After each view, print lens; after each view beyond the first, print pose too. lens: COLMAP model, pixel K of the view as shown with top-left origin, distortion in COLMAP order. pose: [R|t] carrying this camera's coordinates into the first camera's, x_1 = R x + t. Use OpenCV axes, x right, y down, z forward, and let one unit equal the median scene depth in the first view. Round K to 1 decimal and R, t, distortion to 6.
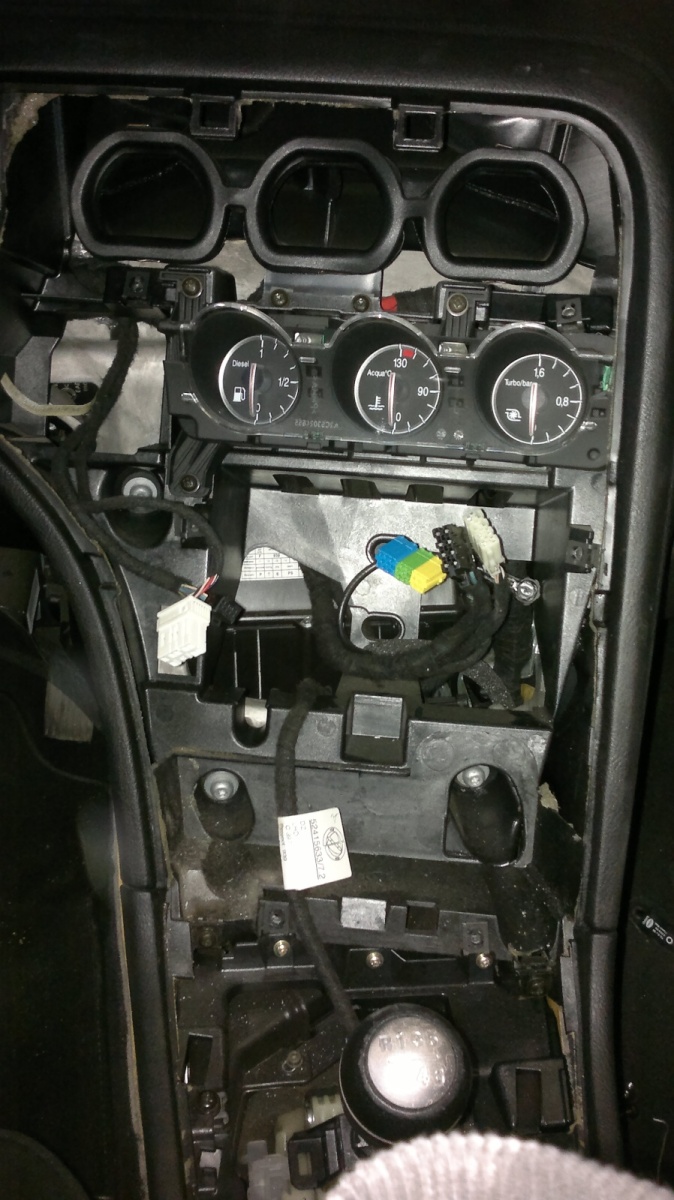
lens RADIAL K [[1213.0, 0, 334.2], [0, 1213.0, 608.8], [0, 0, 1]] dist [0.003123, 0.000000]
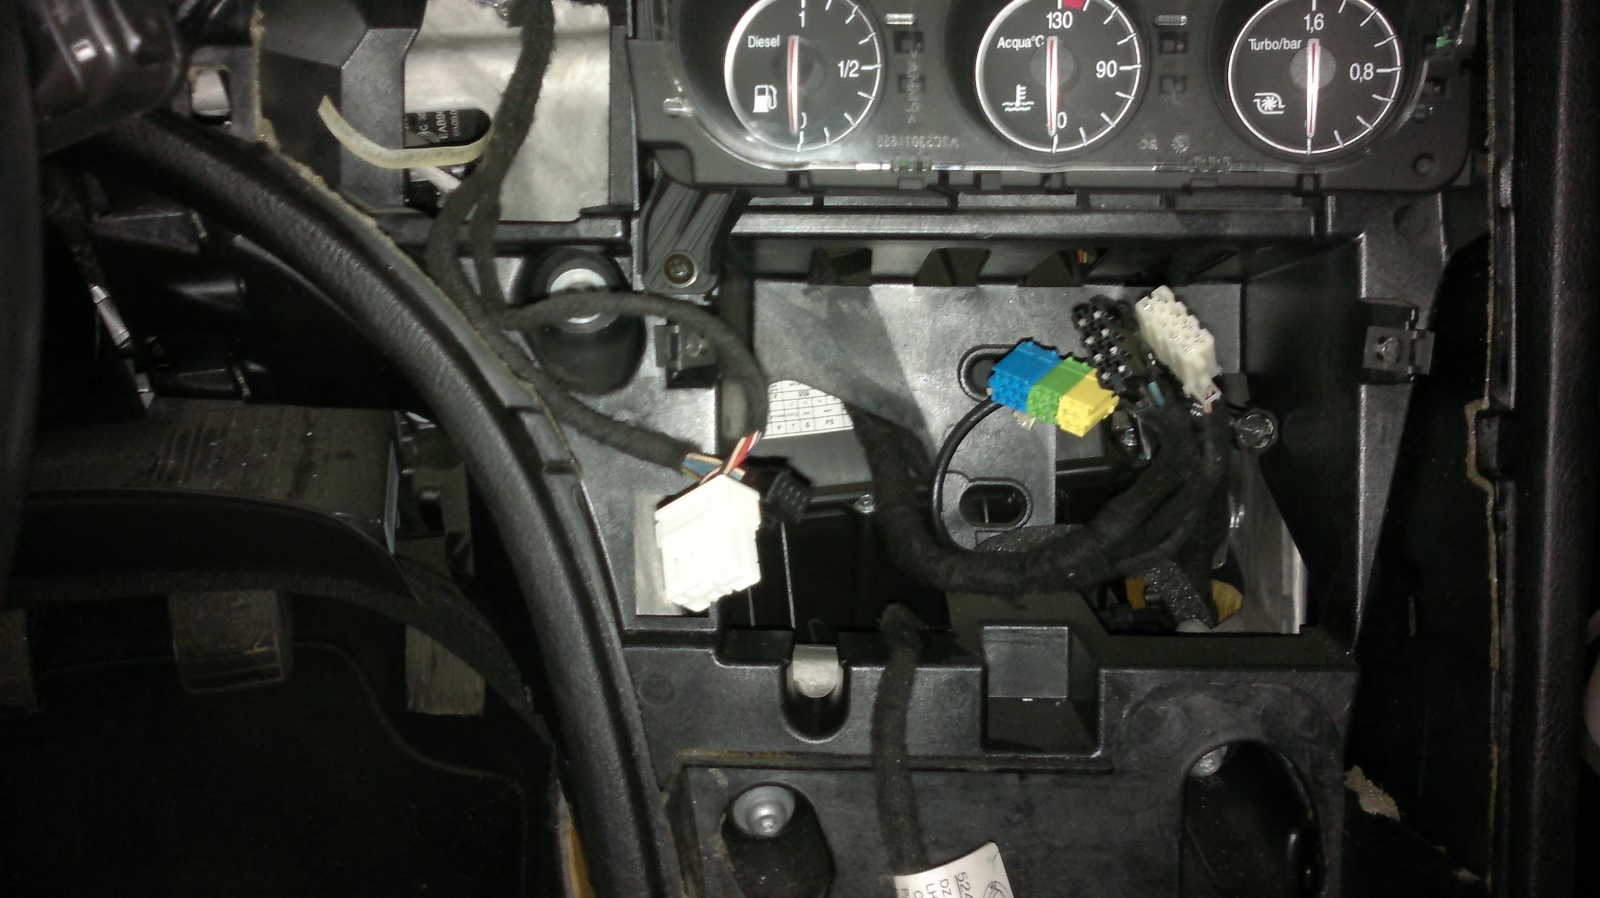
lens RADIAL K [[1617.3, 0, 797.2], [0, 1617.3, 446.0], [0, 0, 1]] dist [0.003123, 0.000000]
pose [[0.997088, -0.068786, 0.032938, -0.094741], [0.069242, 0.997516, -0.012902, -0.010447], [-0.031968, 0.015145, 0.999374, 0.266190]]
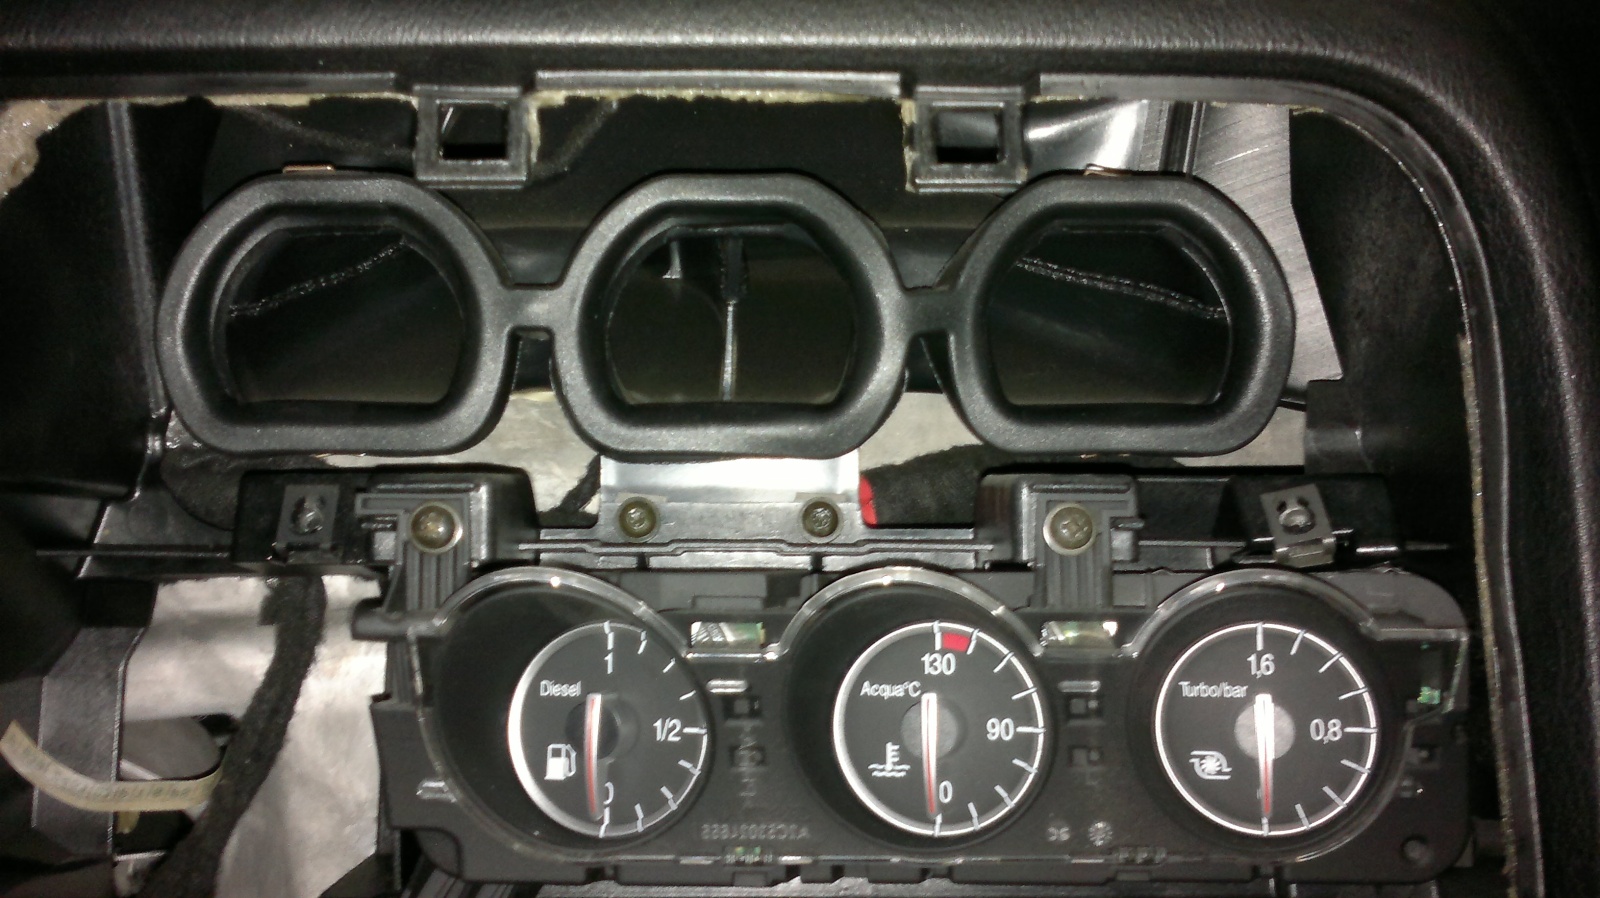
lens RADIAL K [[1617.3, 0, 787.8], [0, 1617.3, 451.7], [0, 0, 1]] dist [0.003123, 0.000000]
pose [[0.994542, -0.061963, 0.083948, -0.039064], [0.077963, 0.976025, -0.203219, -0.155573], [-0.069344, 0.208654, 0.975528, 0.412141]]
